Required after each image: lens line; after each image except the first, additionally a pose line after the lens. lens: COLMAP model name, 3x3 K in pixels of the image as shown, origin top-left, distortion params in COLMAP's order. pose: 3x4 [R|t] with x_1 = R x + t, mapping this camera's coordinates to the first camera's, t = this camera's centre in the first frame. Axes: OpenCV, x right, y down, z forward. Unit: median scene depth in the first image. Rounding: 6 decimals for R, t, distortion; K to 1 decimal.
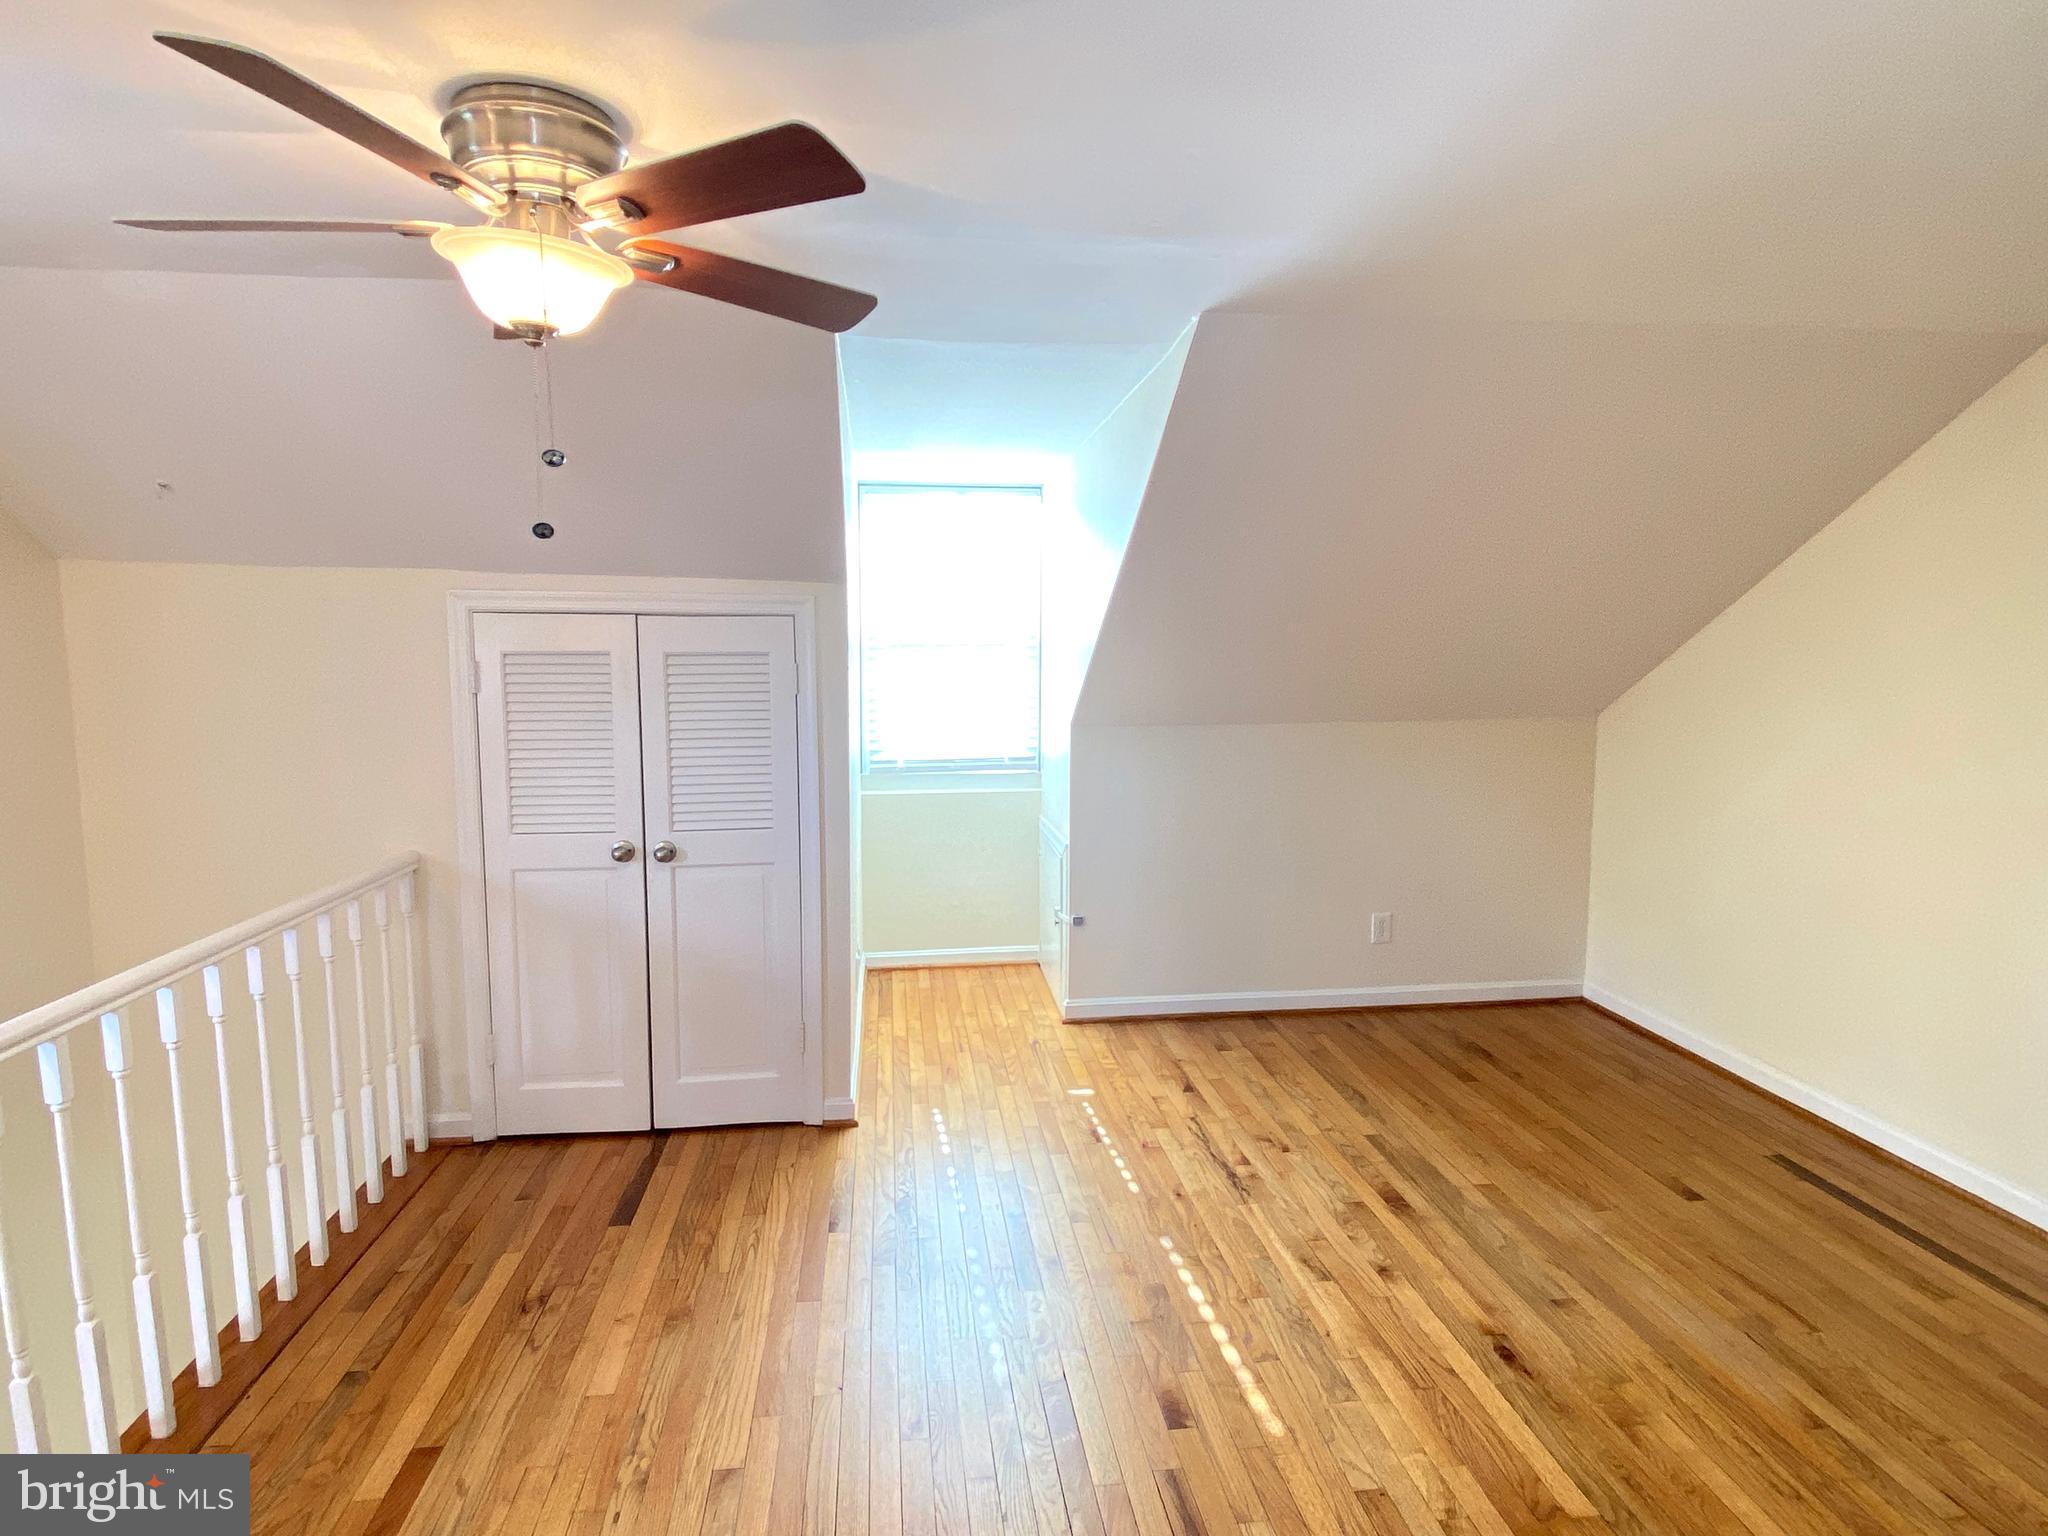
lens RADIAL K [[1184.1, 0, 1024.0], [0, 1184.1, 768.0], [0, 0, 1]] dist [0.024622, -0.001663]
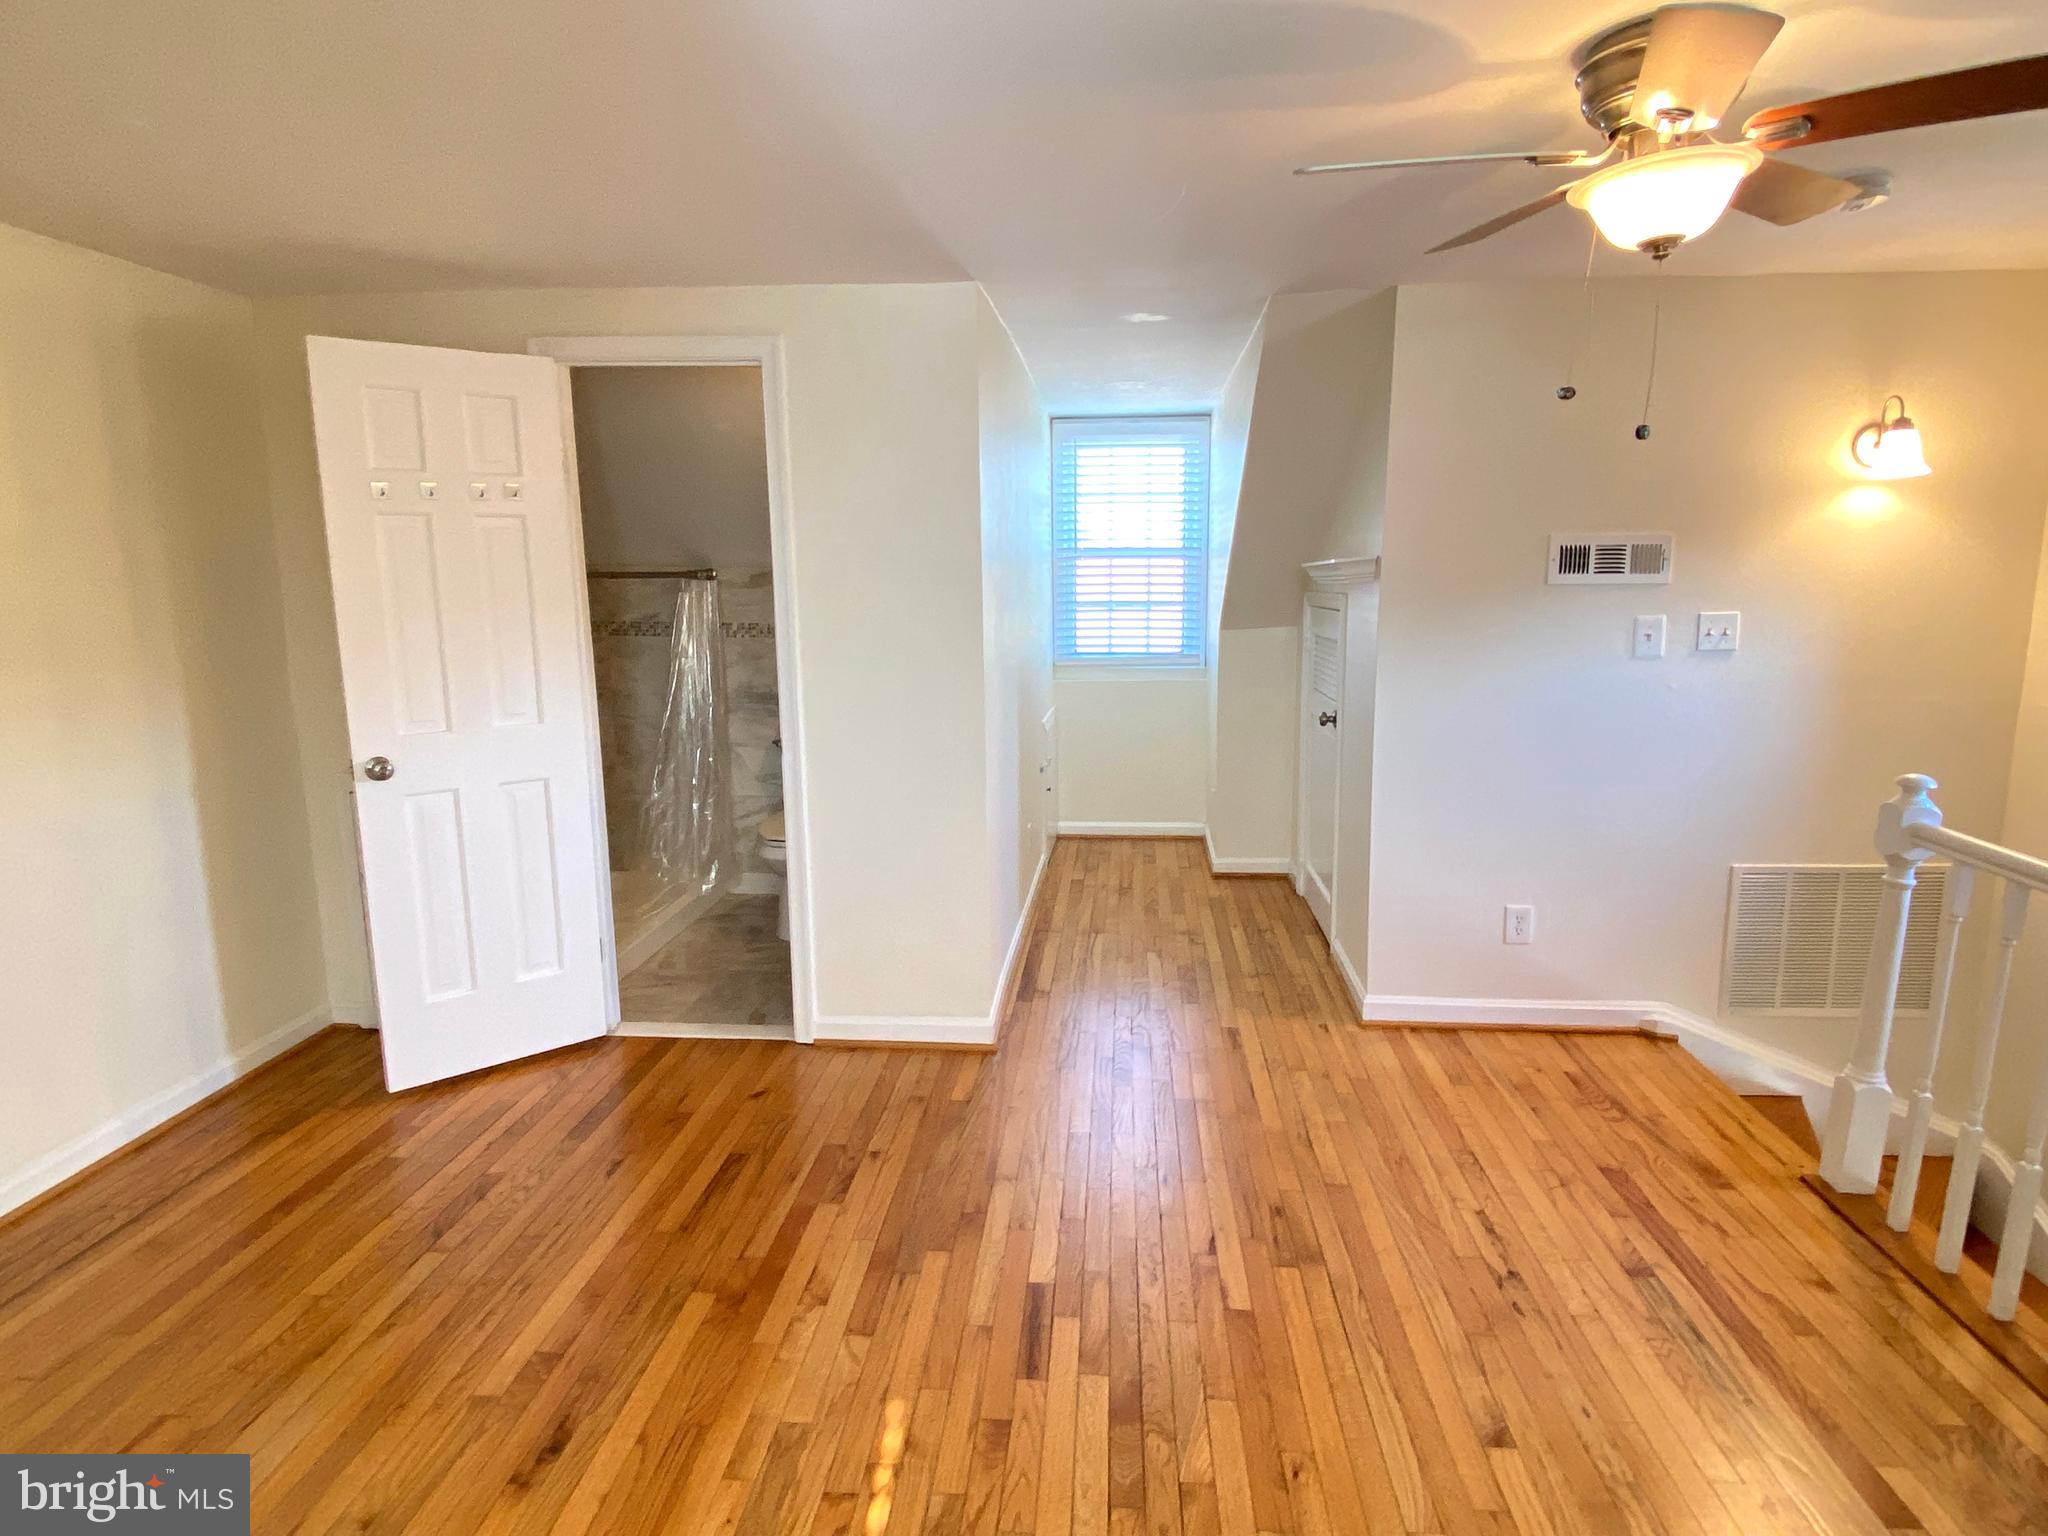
lens RADIAL K [[1184.1, 0, 1024.0], [0, 1184.1, 768.0], [0, 0, 1]] dist [0.024622, -0.001663]
pose [[-0.980467, -0.025591, 0.195010, -0.052728], [0.027799, 0.963515, 0.266208, -0.164587], [-0.194708, 0.266430, -0.943983, 1.720641]]
